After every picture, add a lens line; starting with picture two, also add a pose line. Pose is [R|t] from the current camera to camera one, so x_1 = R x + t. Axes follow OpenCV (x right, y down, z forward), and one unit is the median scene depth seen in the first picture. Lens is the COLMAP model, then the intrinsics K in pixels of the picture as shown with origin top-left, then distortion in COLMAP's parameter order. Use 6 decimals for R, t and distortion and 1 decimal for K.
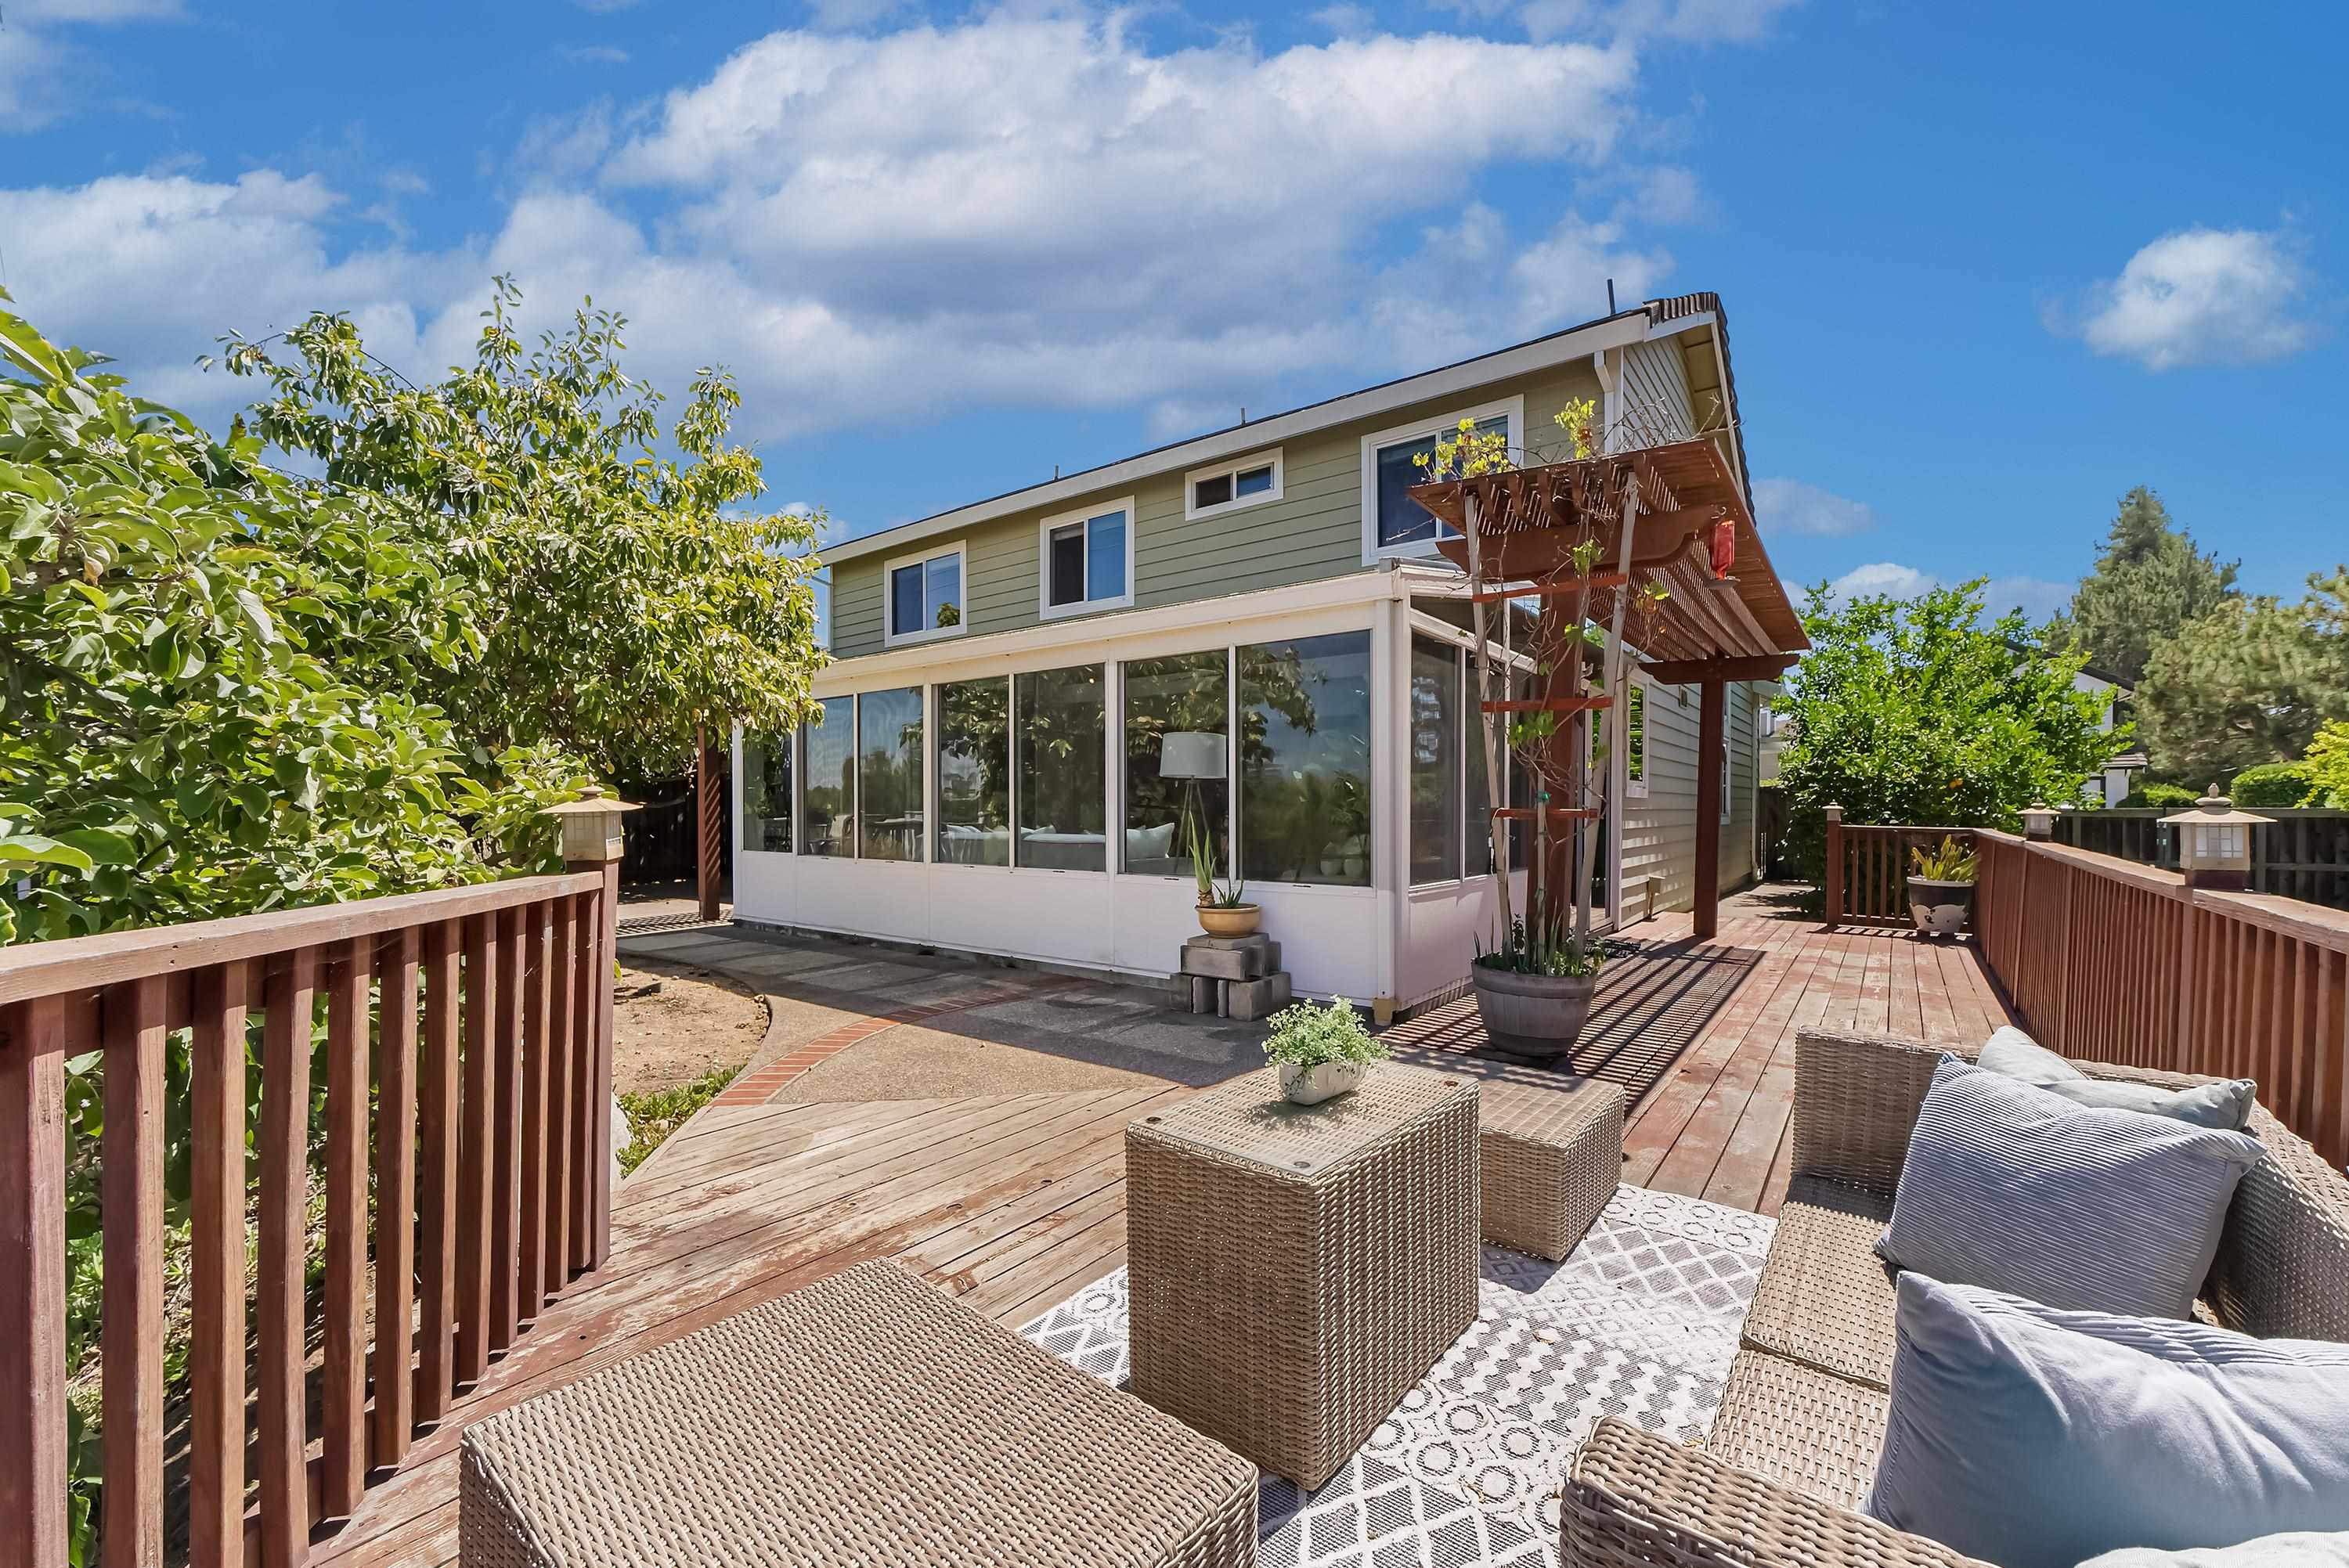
lens RADIAL K [[926.1, 0, 1182.4], [0, 926.1, 796.7], [0, 0, 1]] dist [-0.000221, 0.002042]
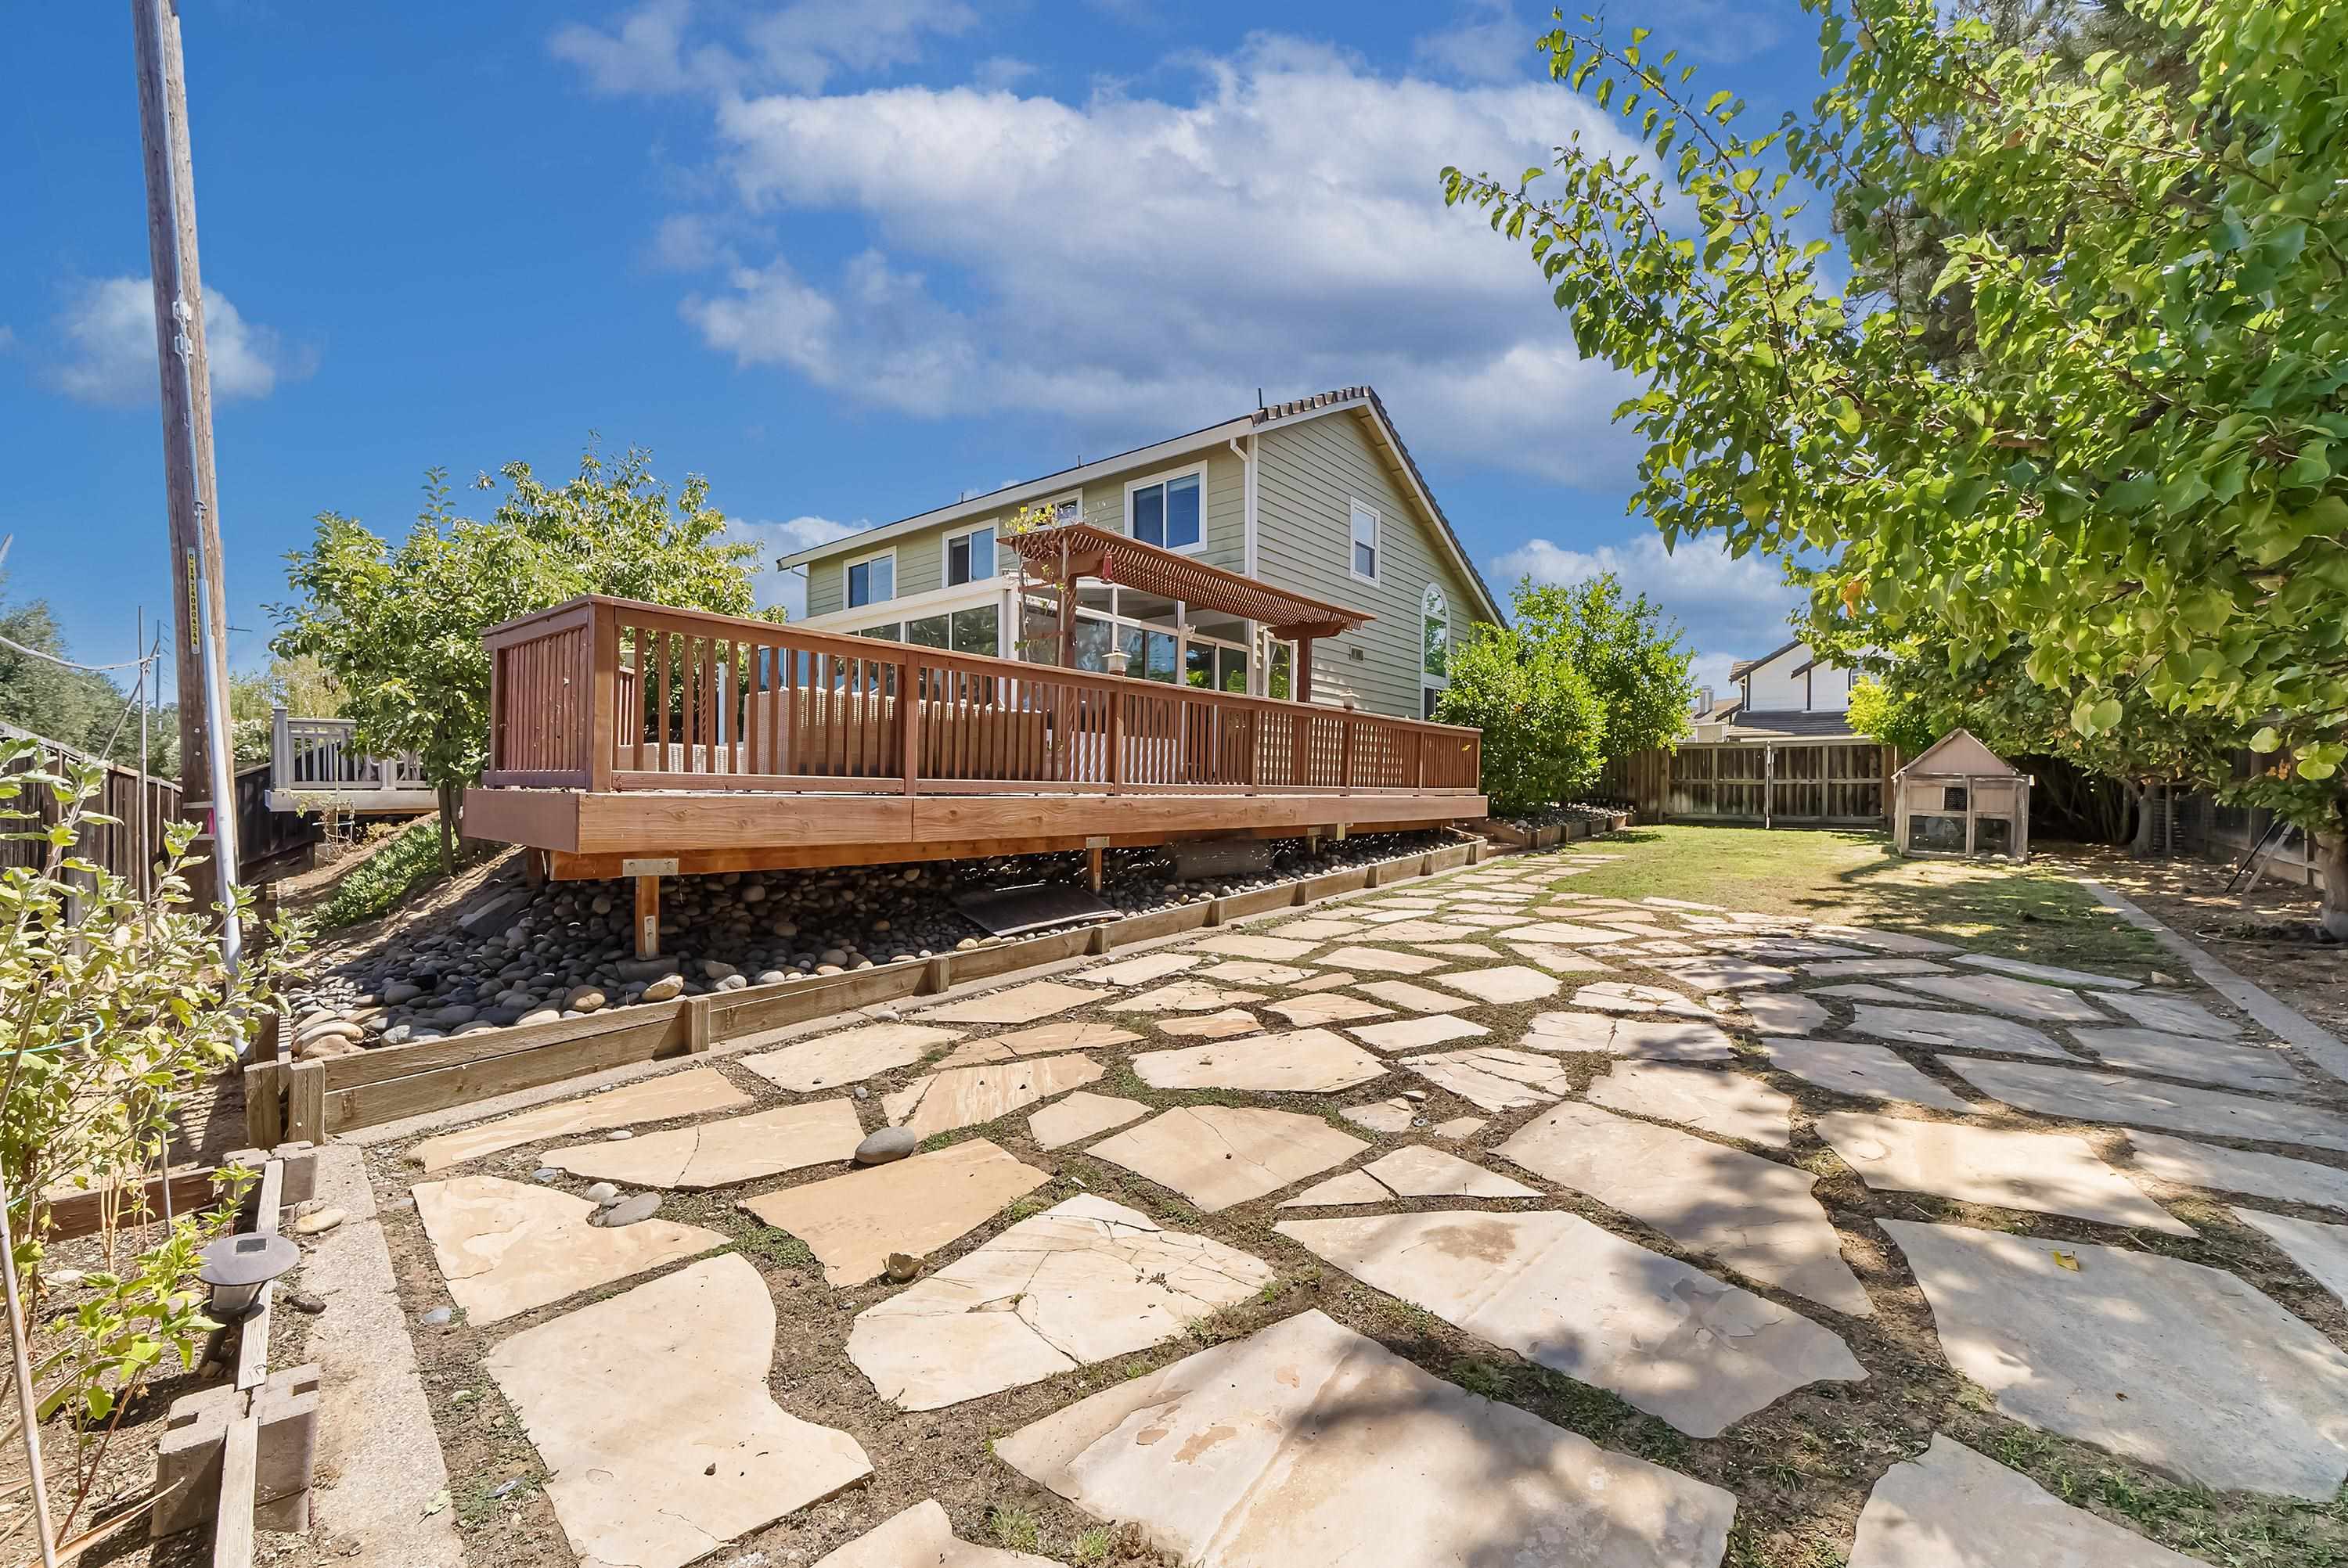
lens RADIAL K [[925.7, 0, 1181.0], [0, 925.7, 775.5], [0, 0, 1]] dist [-0.000221, 0.002042]
pose [[0.999376, 0.005906, -0.034835, 0.336134], [-0.006155, 0.999956, -0.007033, 0.106975], [0.034792, 0.007243, 0.999368, -0.523072]]
